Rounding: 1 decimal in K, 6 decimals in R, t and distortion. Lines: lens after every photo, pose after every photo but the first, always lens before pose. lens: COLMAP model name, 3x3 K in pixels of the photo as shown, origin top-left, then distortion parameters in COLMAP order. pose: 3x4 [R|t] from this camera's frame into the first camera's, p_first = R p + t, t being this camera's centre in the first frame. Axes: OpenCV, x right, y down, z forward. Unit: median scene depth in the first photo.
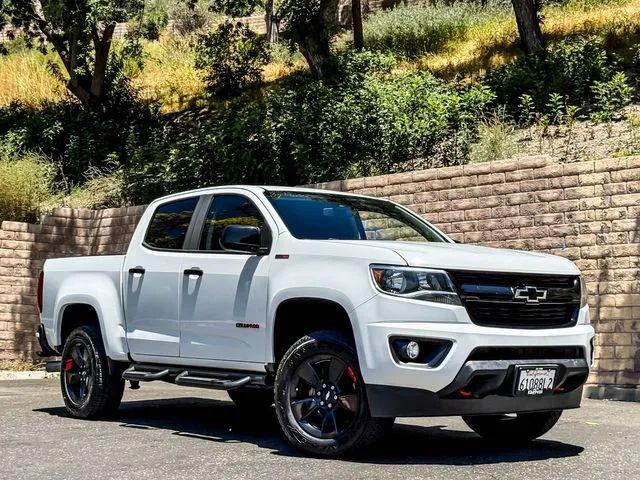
lens RADIAL K [[1336.7, 0, 305.0], [0, 1336.7, 237.3], [0, 0, 1]] dist [0.185130, -0.182780]
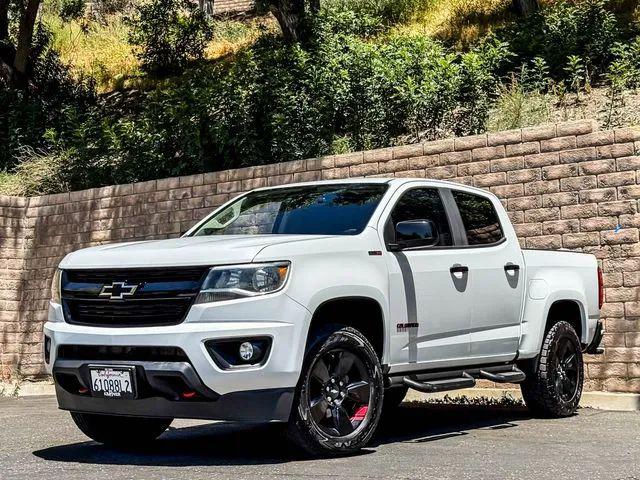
lens RADIAL K [[1316.4, 0, 305.9], [0, 1316.4, 221.1], [0, 0, 1]] dist [0.162002, 0.026553]
pose [[0.996440, -0.007990, 0.083921, -0.067194], [0.009536, 0.999792, -0.018037, 0.015371], [-0.083759, 0.018773, 0.996309, 0.191332]]
